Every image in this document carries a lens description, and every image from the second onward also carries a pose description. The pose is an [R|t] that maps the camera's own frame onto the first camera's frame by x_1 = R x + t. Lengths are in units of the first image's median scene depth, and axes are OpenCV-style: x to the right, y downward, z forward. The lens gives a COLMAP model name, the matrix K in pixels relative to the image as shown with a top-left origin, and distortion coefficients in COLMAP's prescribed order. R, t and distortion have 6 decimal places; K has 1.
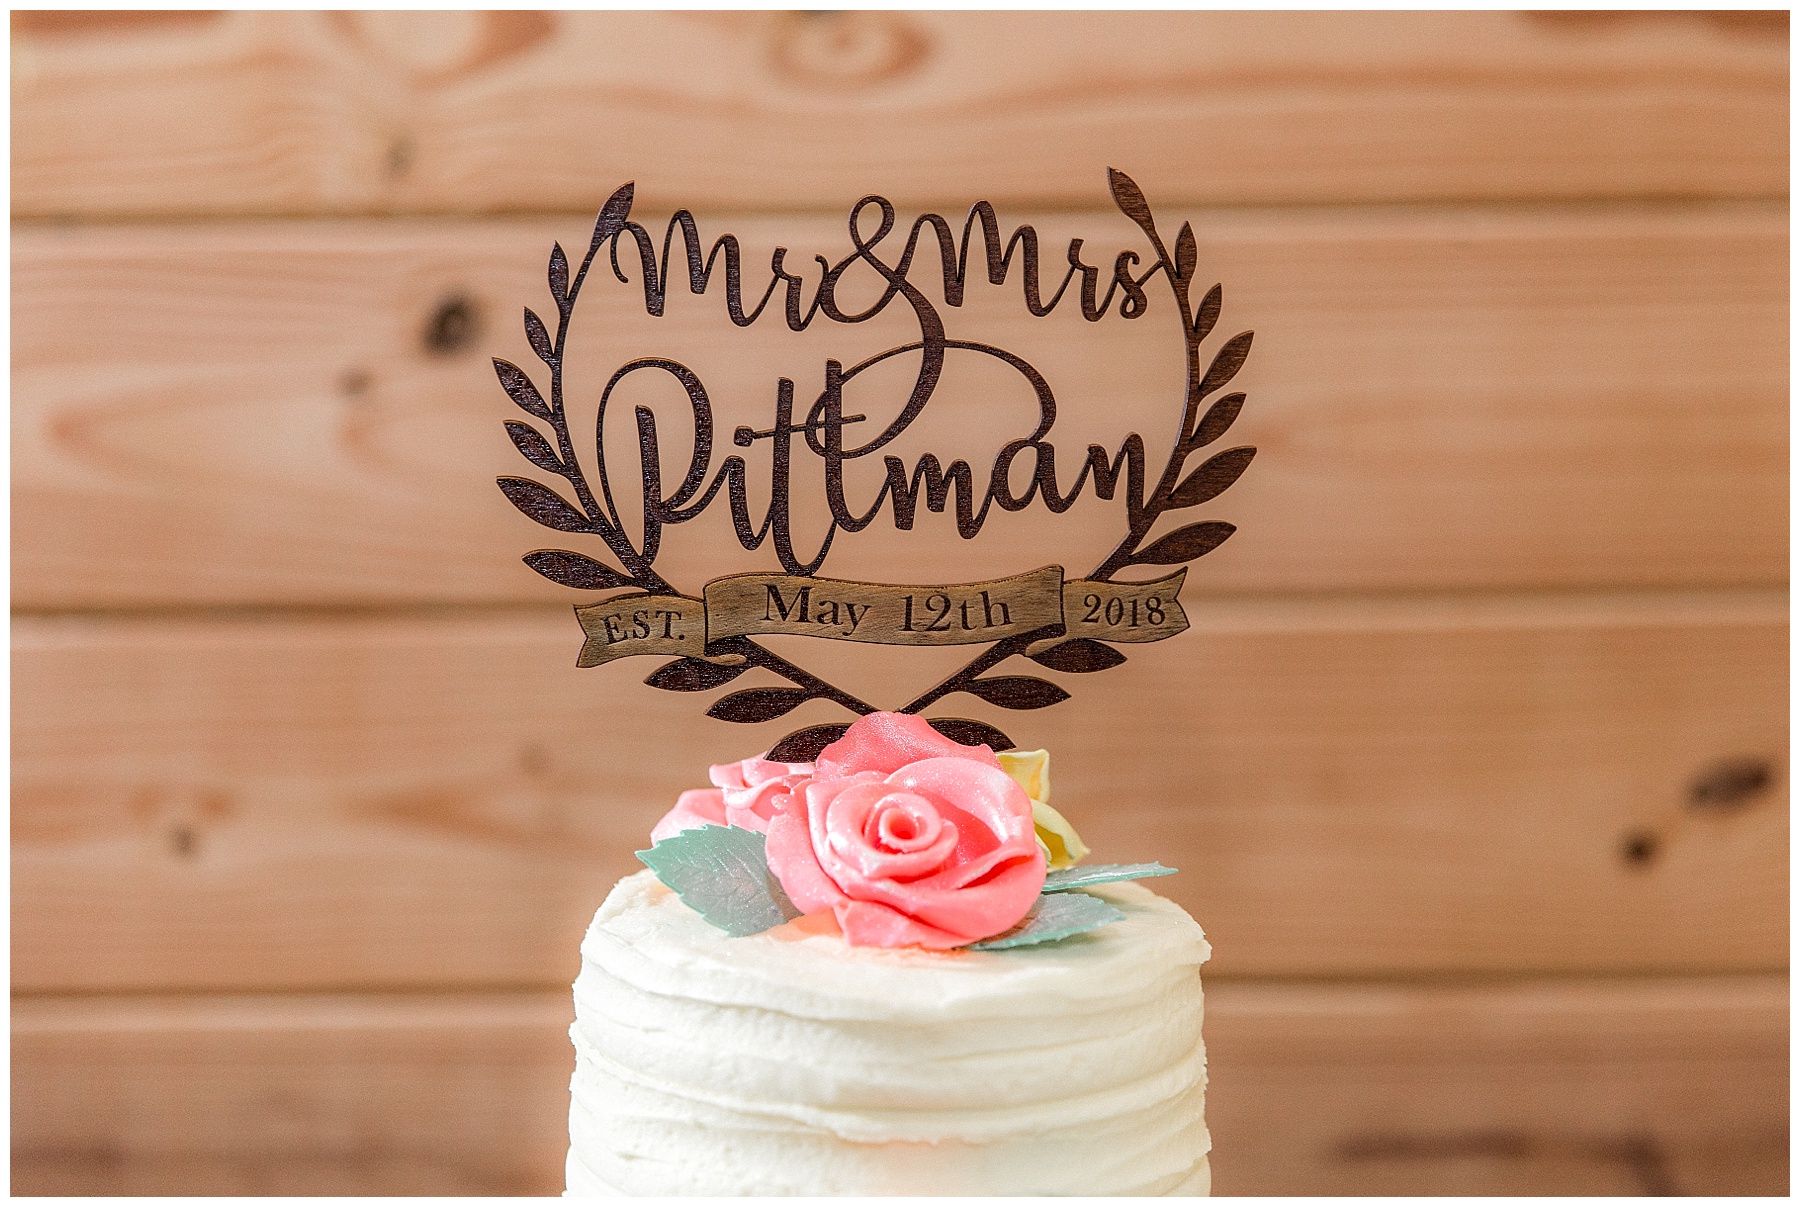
lens RADIAL K [[3640.1, 0, 912.1], [0, 3640.1, 604.4], [0, 0, 1]] dist [0.484319, 0.000000]
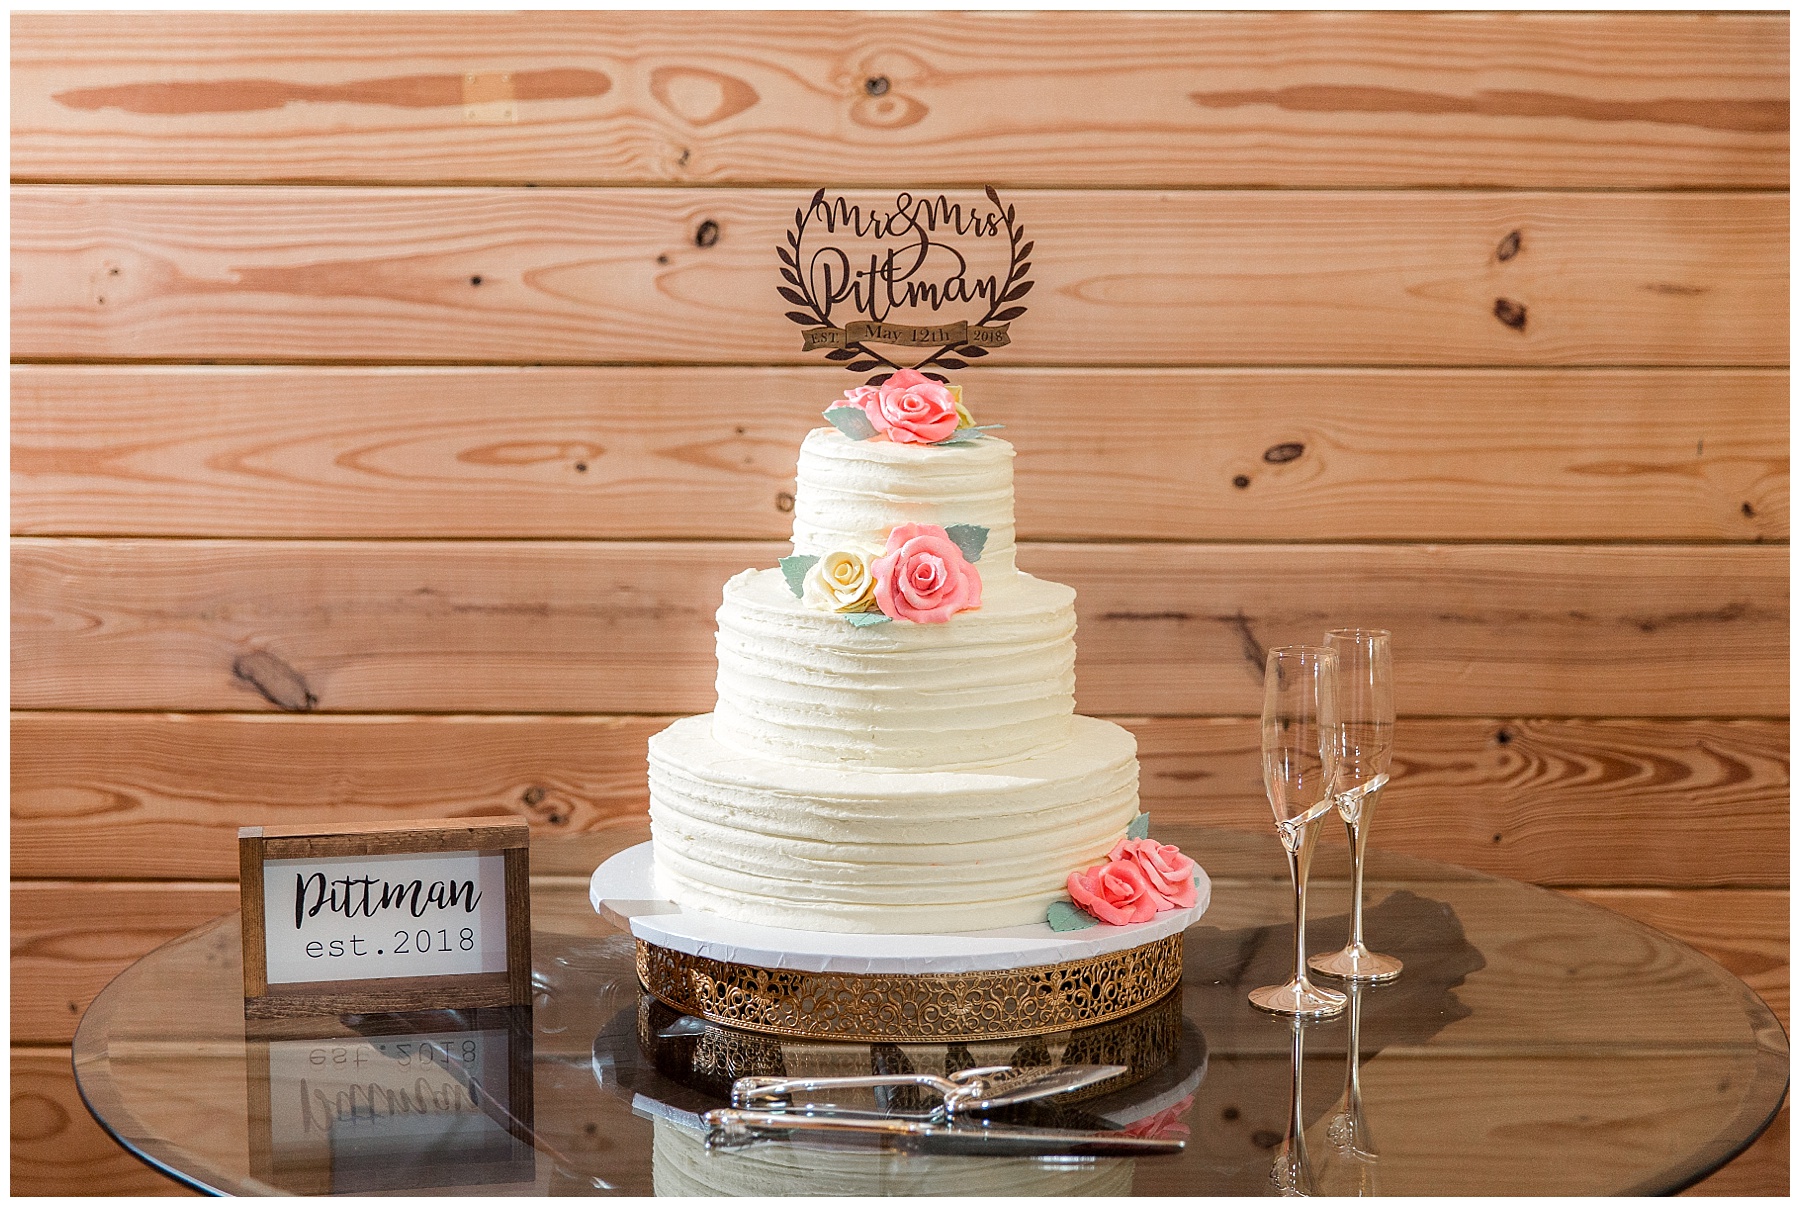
lens RADIAL K [[2840.3, 0, 881.1], [0, 2840.3, 602.3], [0, 0, 1]] dist [0.009230, 0.000000]
pose [[0.999865, 0.015543, -0.005256, -0.012517], [-0.015239, 0.998439, 0.053728, 0.094855], [0.006082, -0.053641, 0.998542, -1.302827]]
